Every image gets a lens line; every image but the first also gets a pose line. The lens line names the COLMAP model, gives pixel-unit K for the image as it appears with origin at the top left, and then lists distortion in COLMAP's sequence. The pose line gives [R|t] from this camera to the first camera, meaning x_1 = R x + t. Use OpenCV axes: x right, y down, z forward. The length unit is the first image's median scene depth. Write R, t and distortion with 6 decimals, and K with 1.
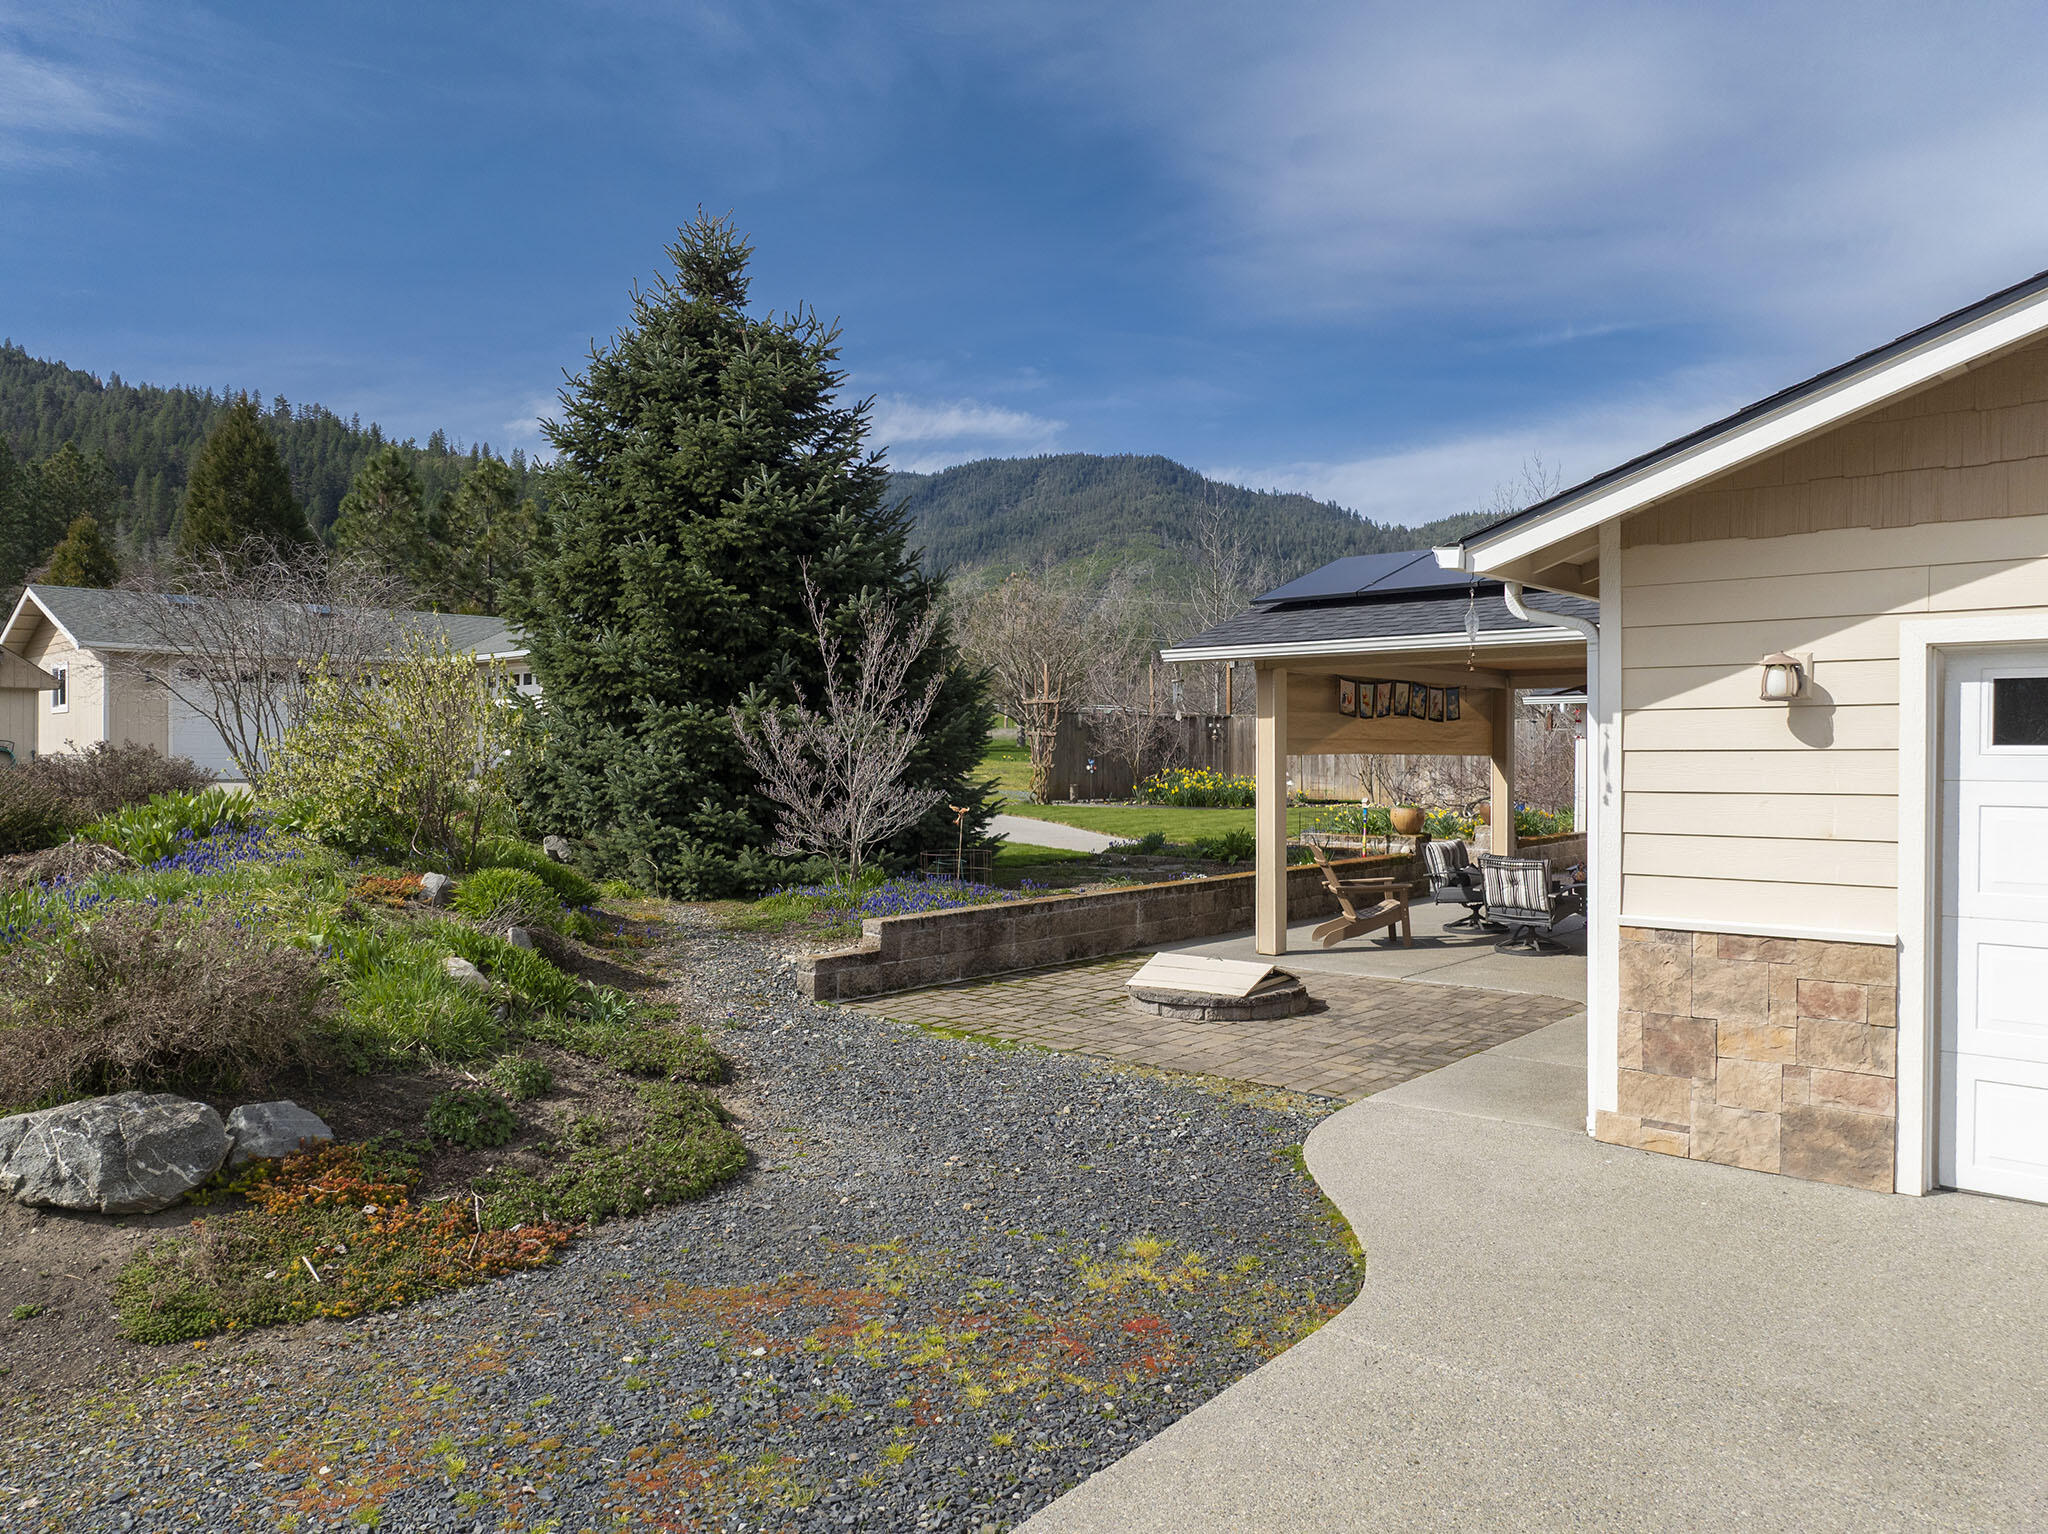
lens RADIAL K [[1443.2, 0, 1016.5], [0, 1443.2, 766.1], [0, 0, 1]] dist [-0.048053, 0.019741]
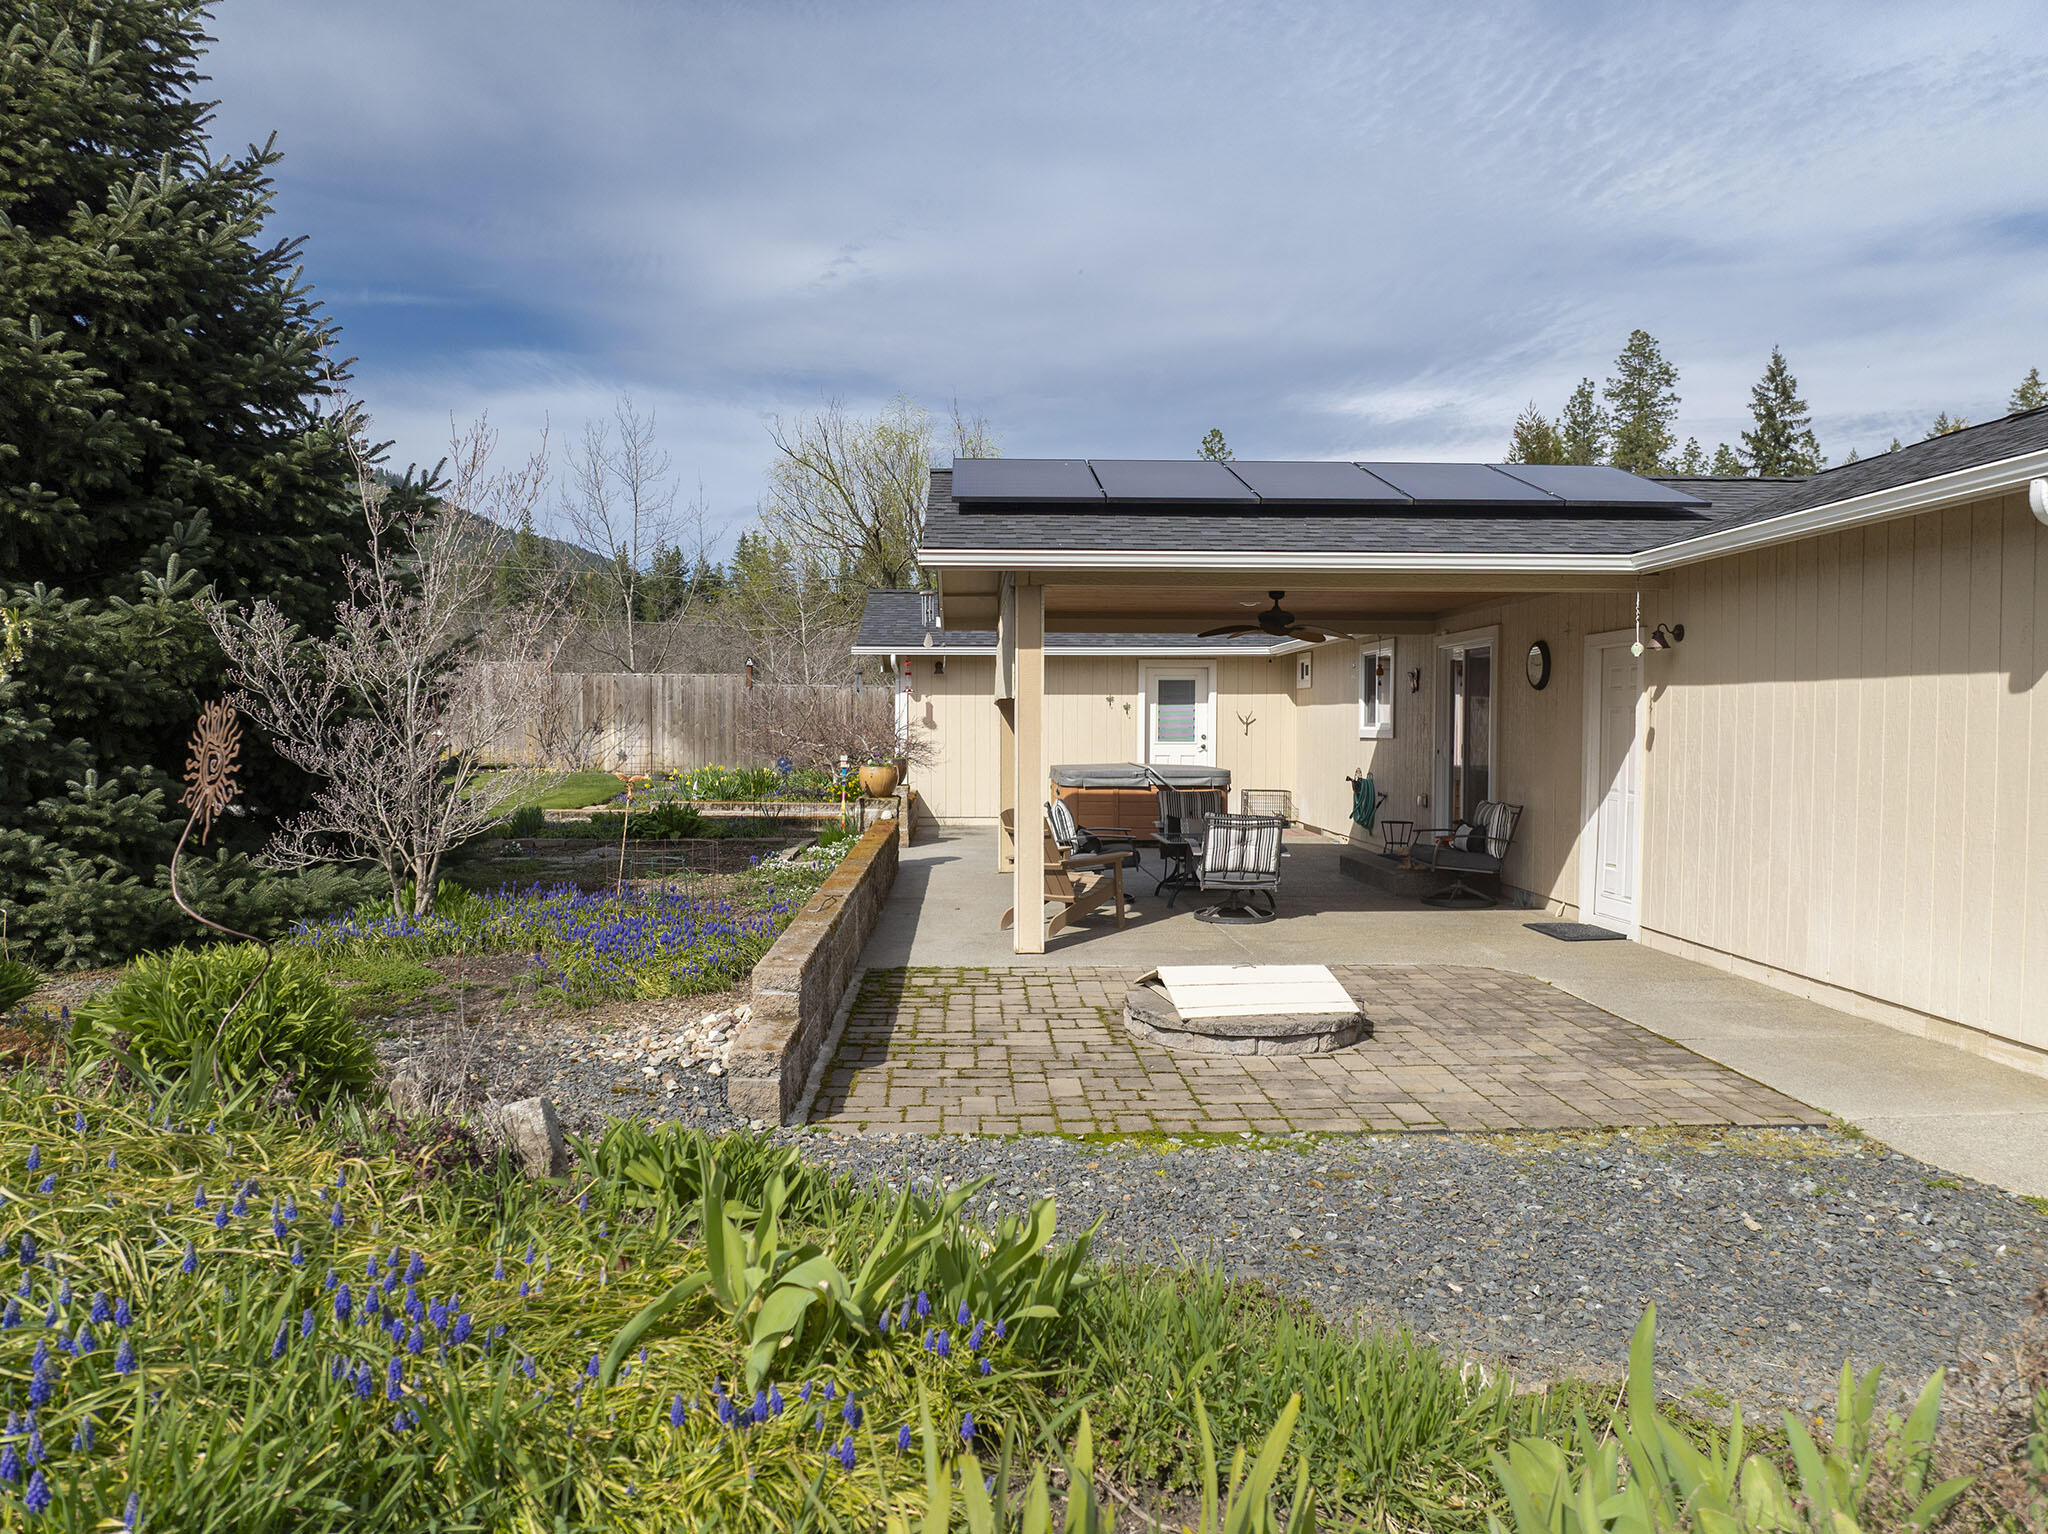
lens RADIAL K [[1443.2, 0, 1025.3], [0, 1443.2, 764.2], [0, 0, 1]] dist [-0.048053, 0.019741]
pose [[0.718042, -0.018959, 0.695741, -0.302919], [0.002580, 0.999695, 0.024579, 0.007787], [-0.695995, -0.015854, 0.717872, 0.365968]]
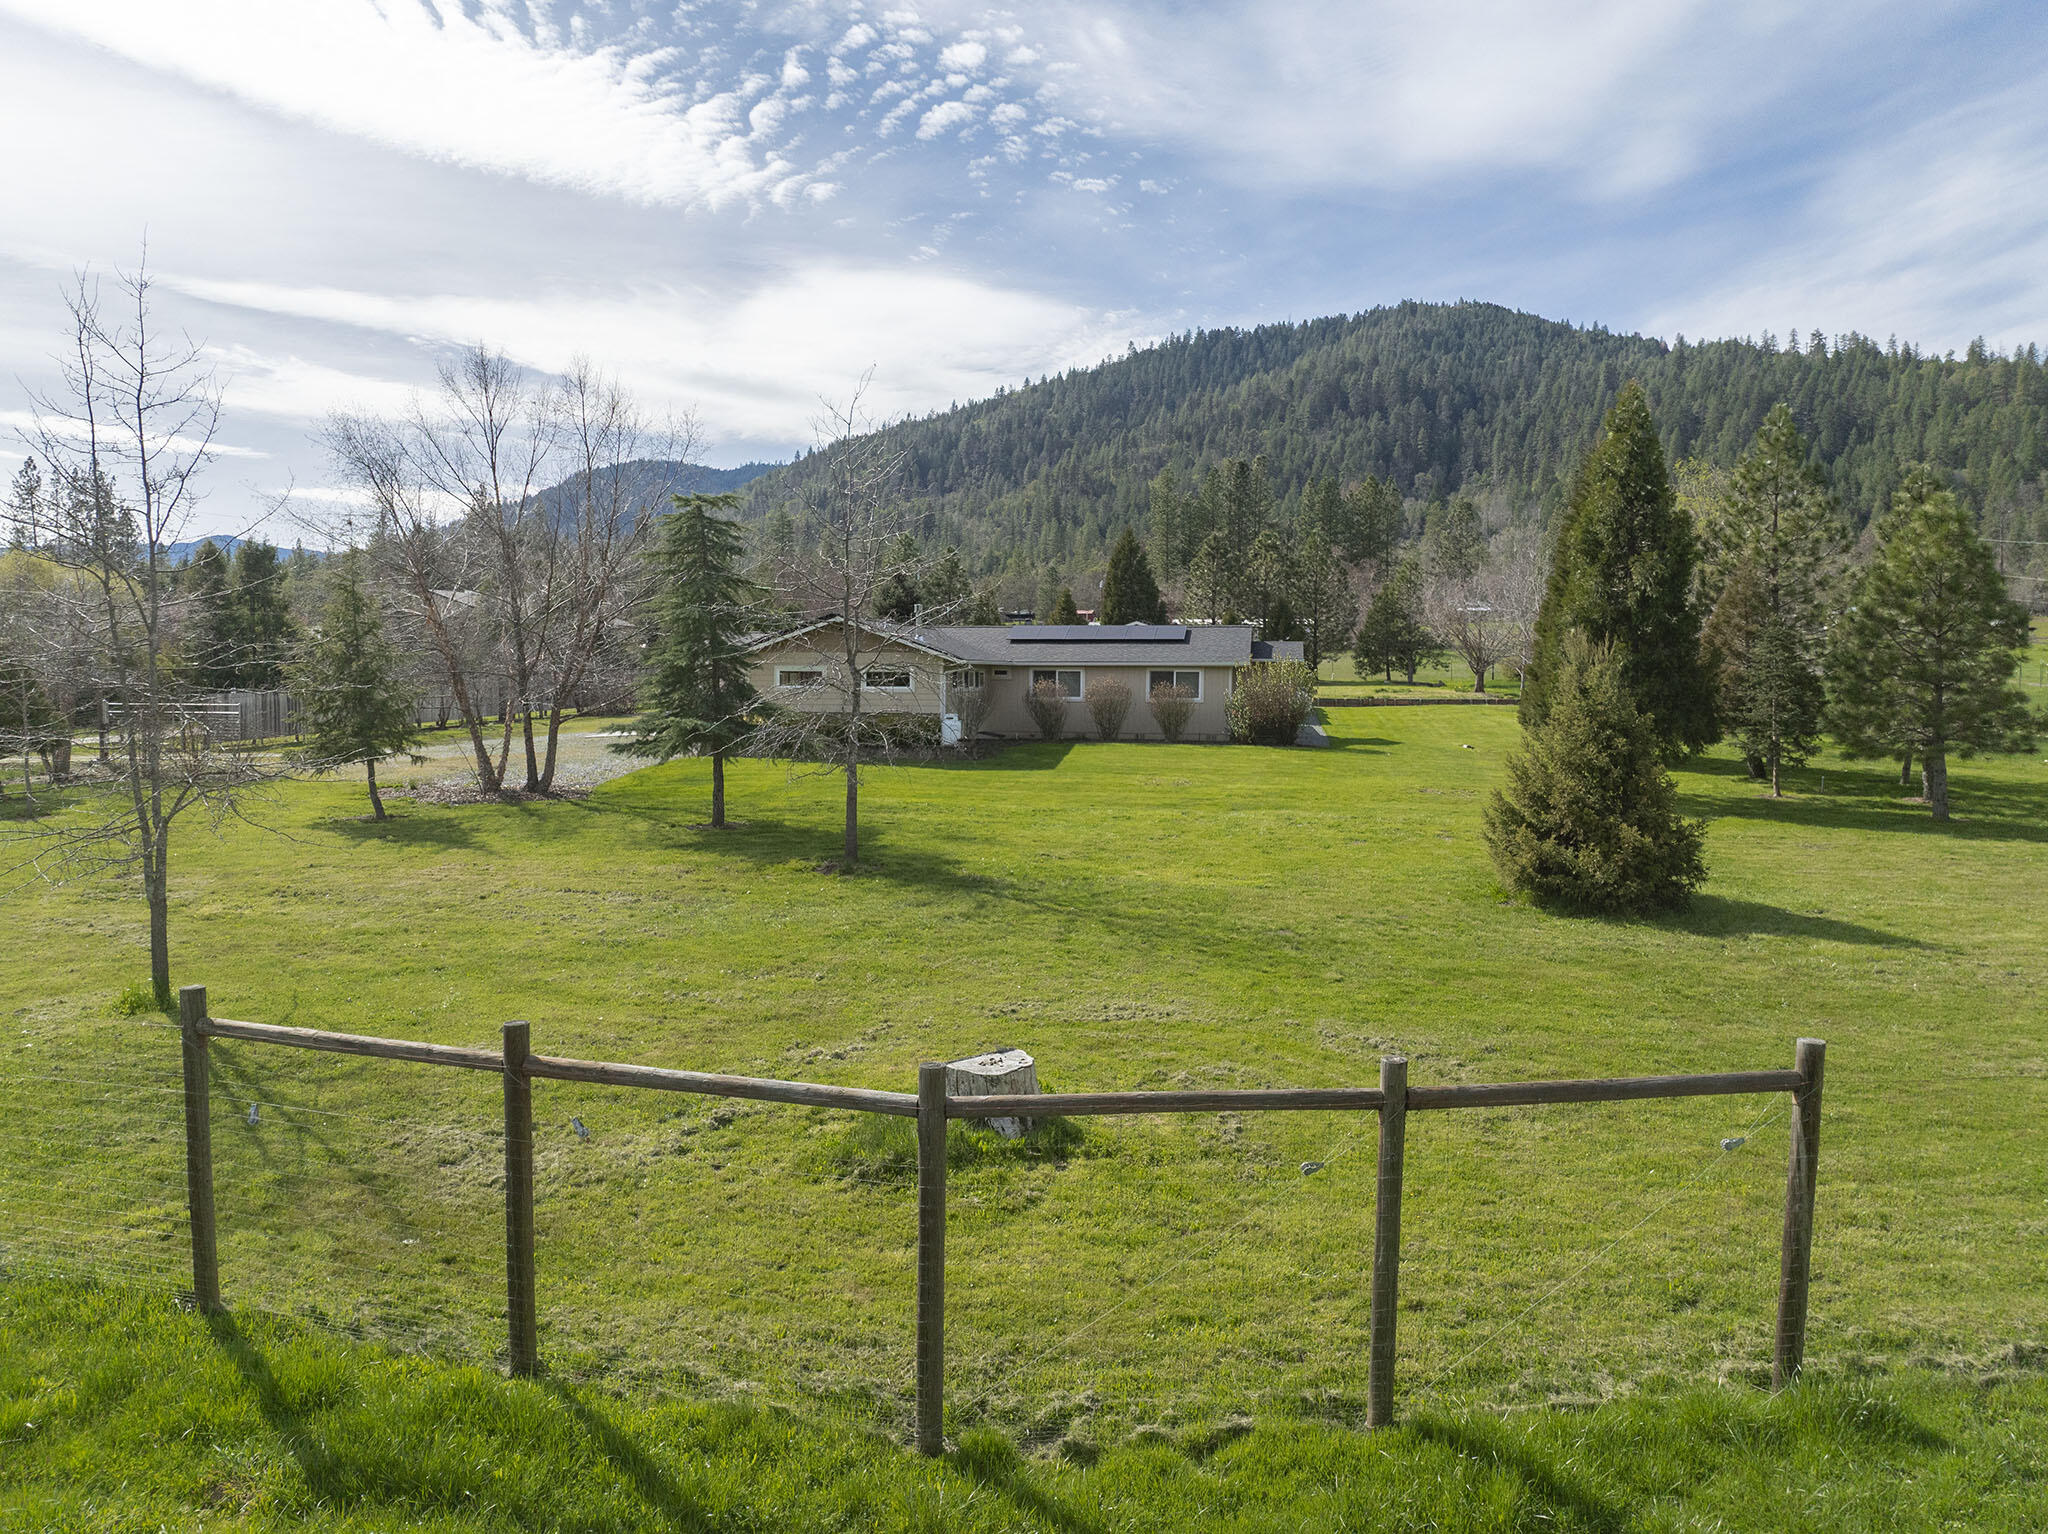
lens RADIAL K [[1443.2, 0, 1024.9], [0, 1443.2, 773.2], [0, 0, 1]] dist [-0.048053, 0.019741]
pose [[0.525117, 0.056770, -0.849135, 4.033479], [-0.010648, 0.998133, 0.060147, -0.007105], [0.850964, -0.022543, 0.524741, -1.069019]]
